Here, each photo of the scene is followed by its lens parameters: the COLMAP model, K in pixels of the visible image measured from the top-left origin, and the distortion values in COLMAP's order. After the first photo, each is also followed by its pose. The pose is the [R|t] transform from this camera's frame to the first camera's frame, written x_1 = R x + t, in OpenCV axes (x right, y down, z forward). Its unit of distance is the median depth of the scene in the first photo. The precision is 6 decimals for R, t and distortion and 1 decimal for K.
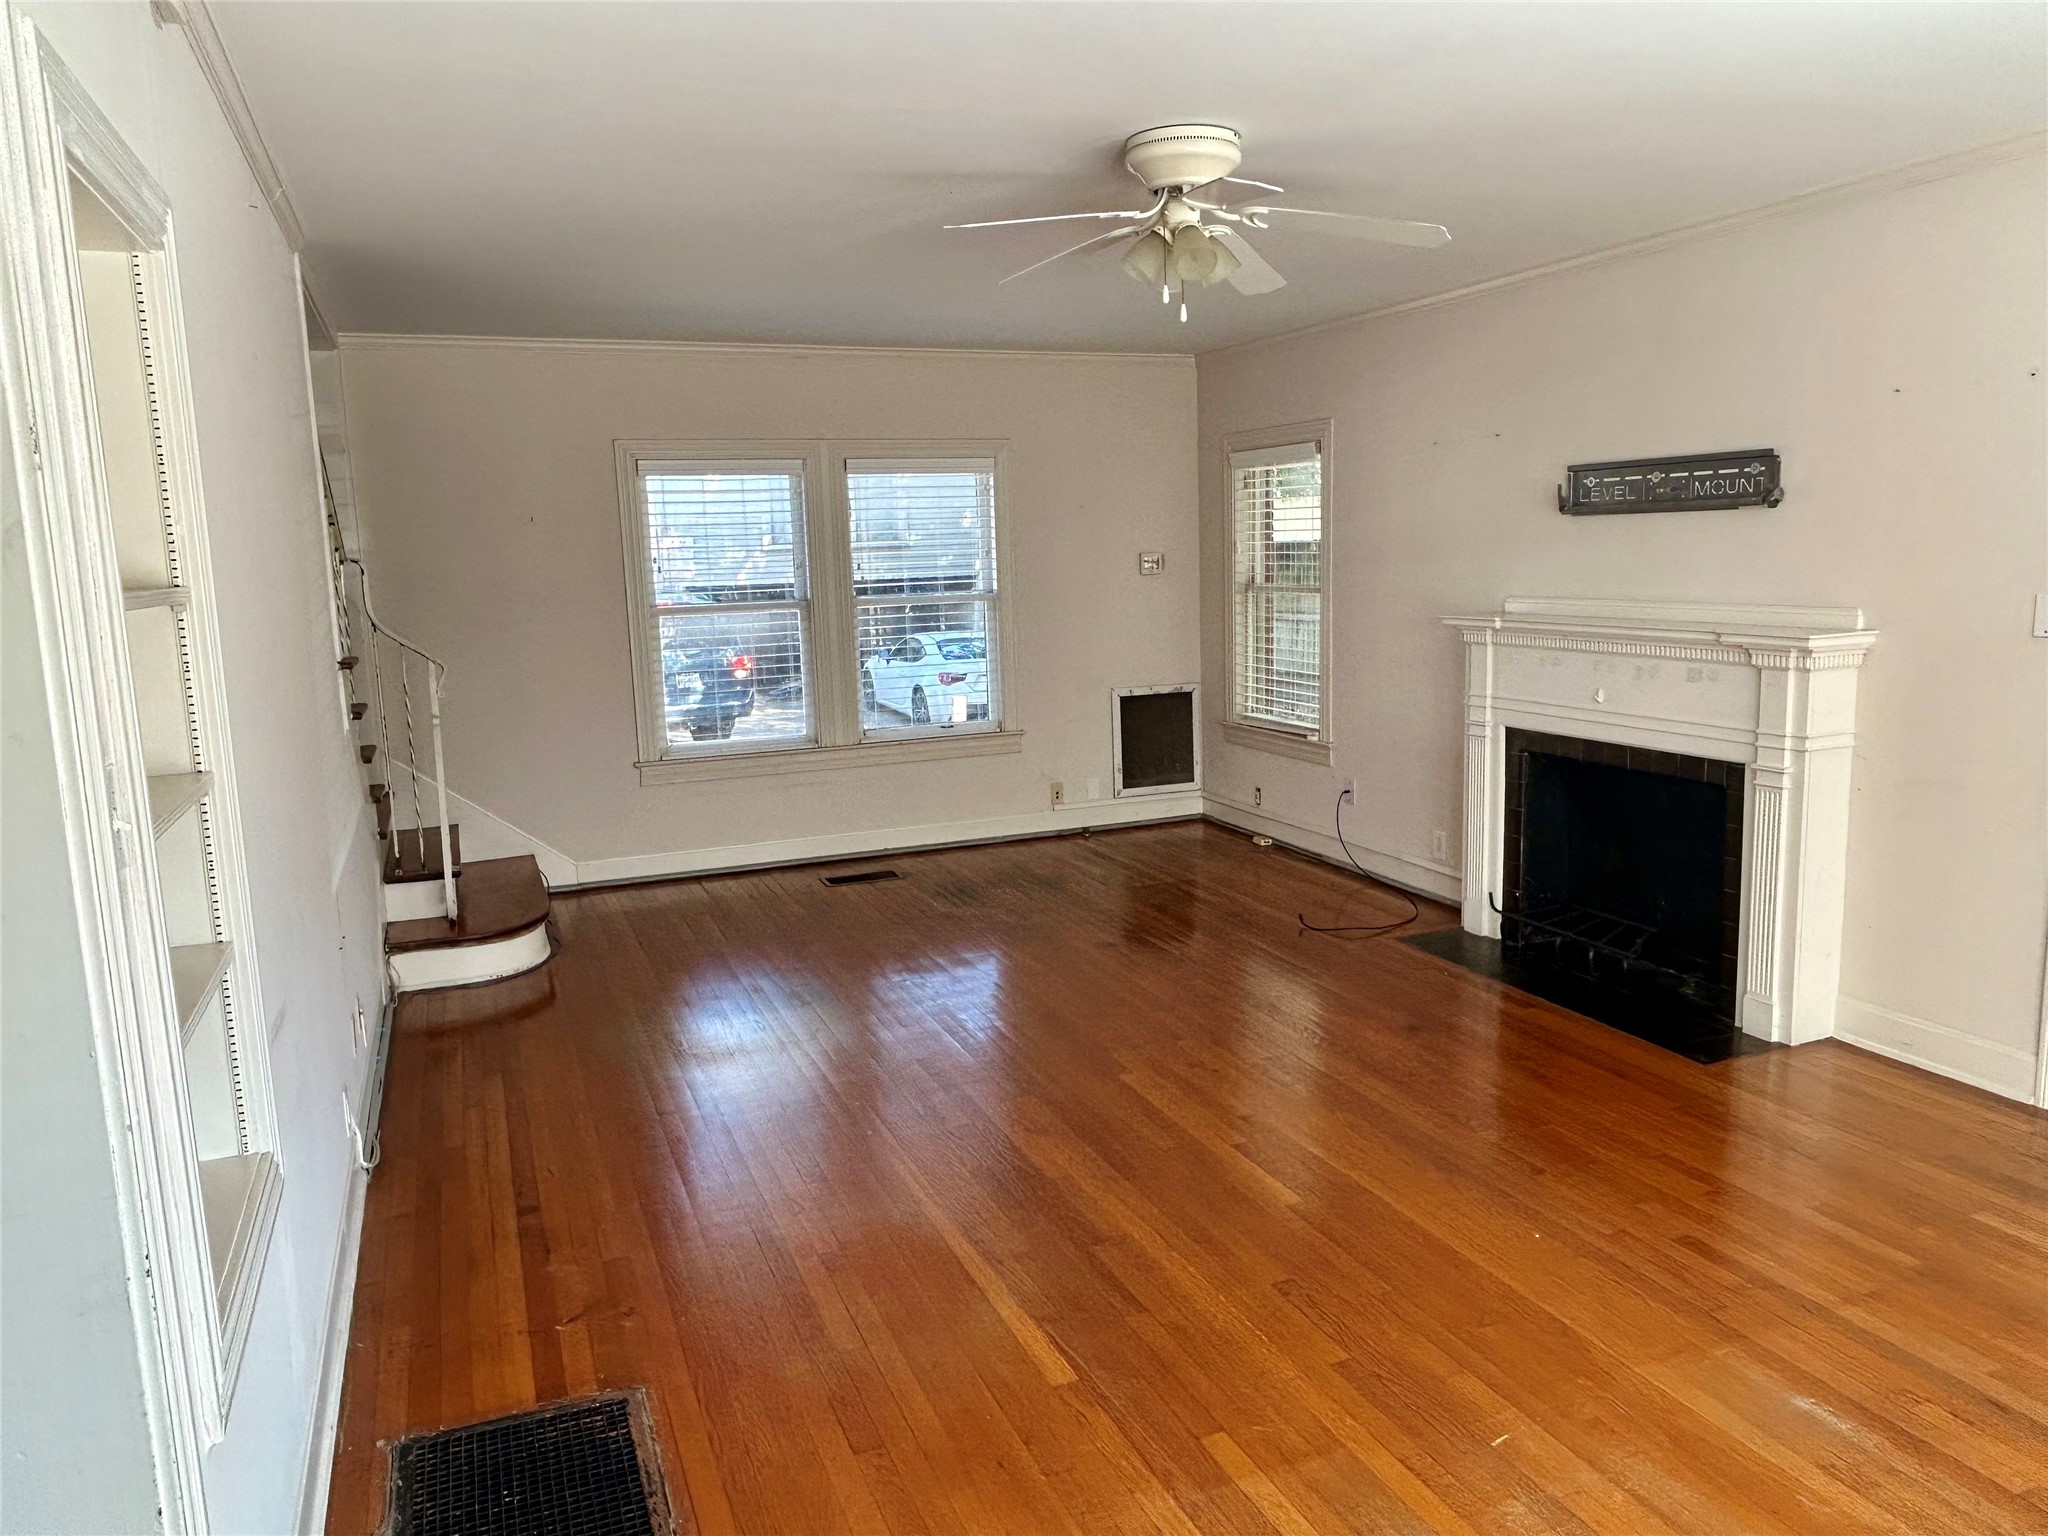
lens RADIAL K [[1390.6, 0, 1024.0], [0, 1390.6, 768.0], [0, 0, 1]] dist [0.012446, -0.025374]
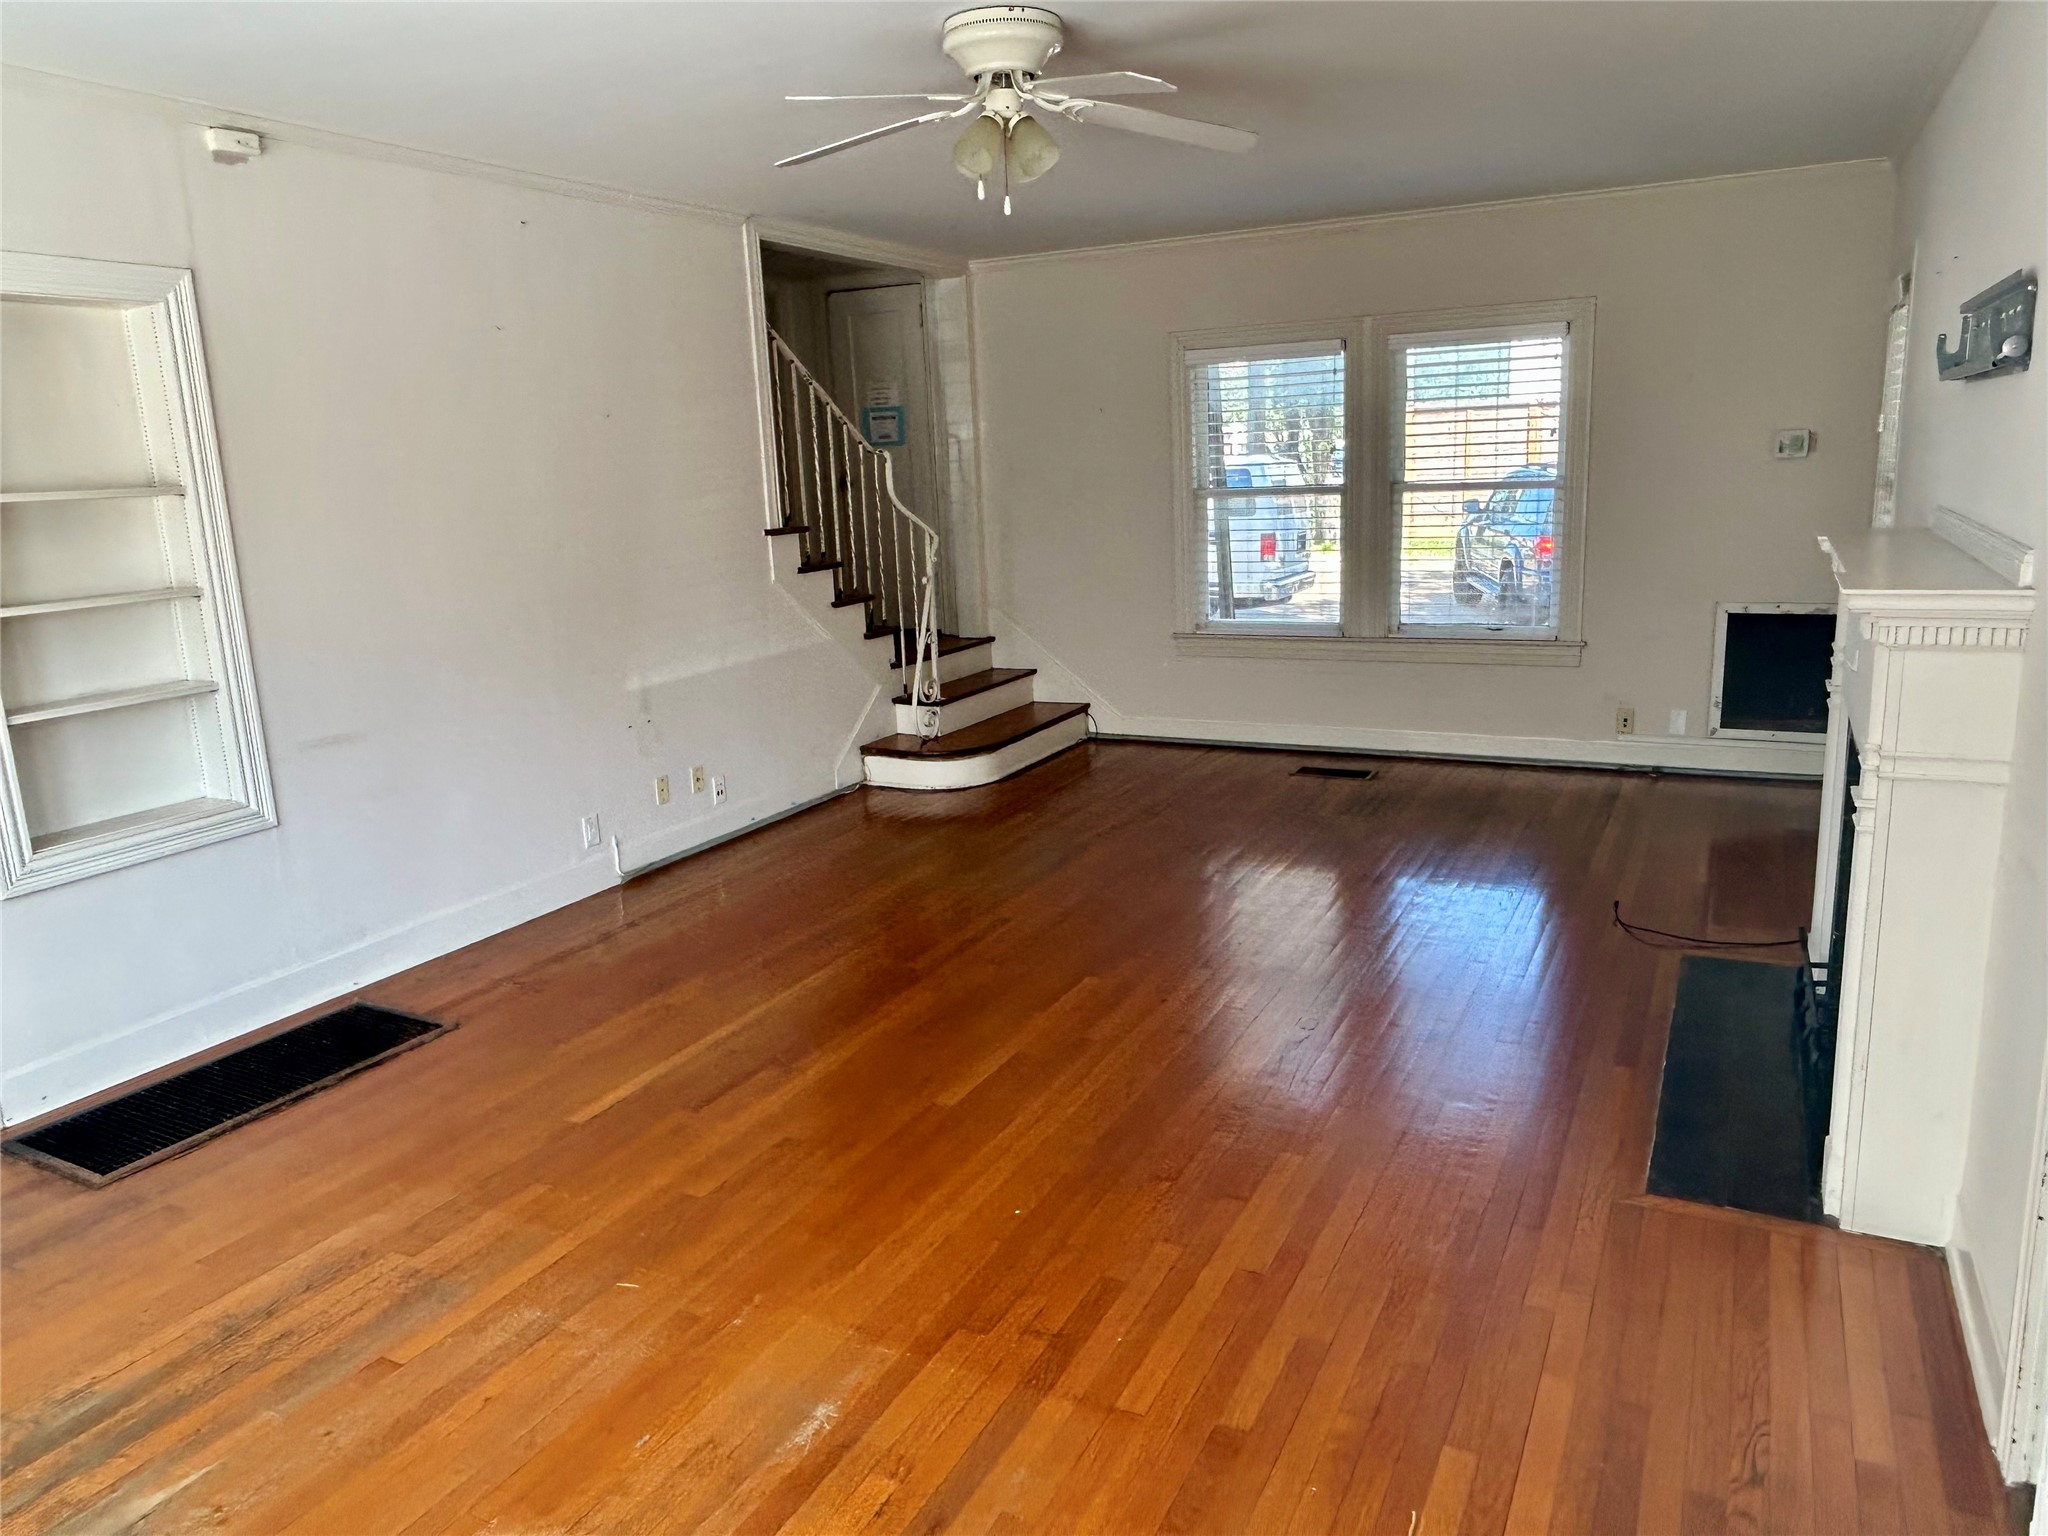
lens RADIAL K [[1390.6, 0, 1024.0], [0, 1390.6, 768.0], [0, 0, 1]] dist [0.012446, -0.025374]
pose [[0.650775, 0.169461, -0.740118, 0.598520], [-0.099249, 0.985397, 0.138353, -0.049369], [0.752756, -0.016580, 0.658091, 0.237838]]
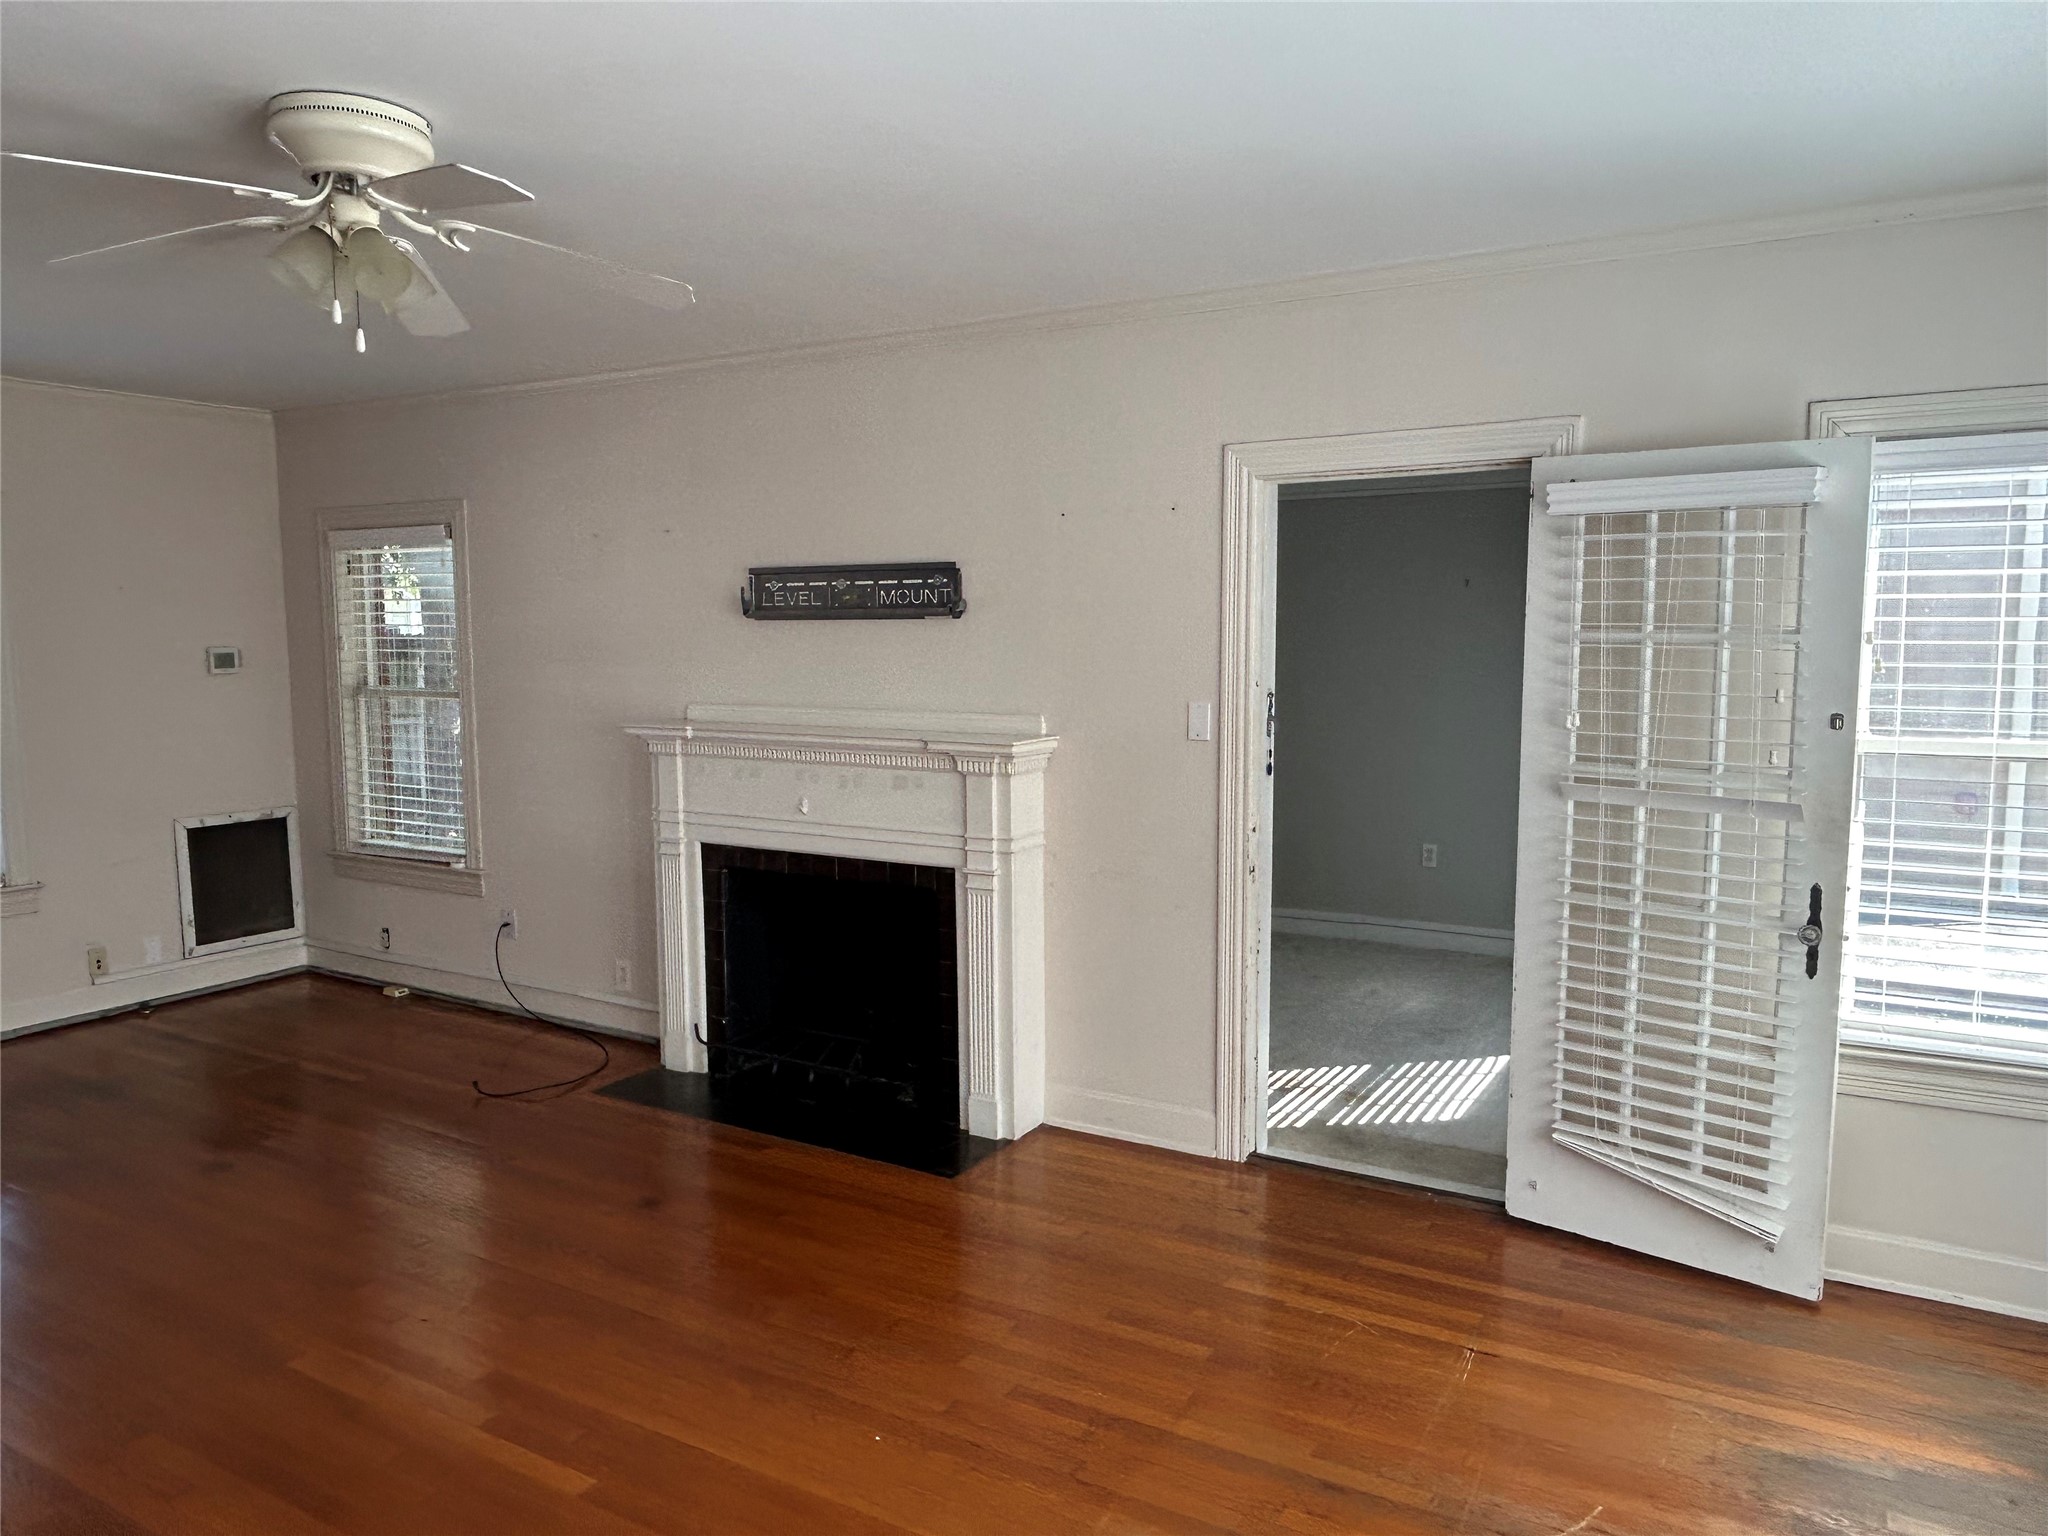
lens RADIAL K [[1390.6, 0, 1024.0], [0, 1390.6, 768.0], [0, 0, 1]] dist [0.012446, -0.025374]
pose [[0.794766, -0.033285, 0.606003, -0.043583], [0.075451, 0.996168, -0.044238, -0.022012], [-0.602208, 0.080883, 0.794232, 0.129909]]
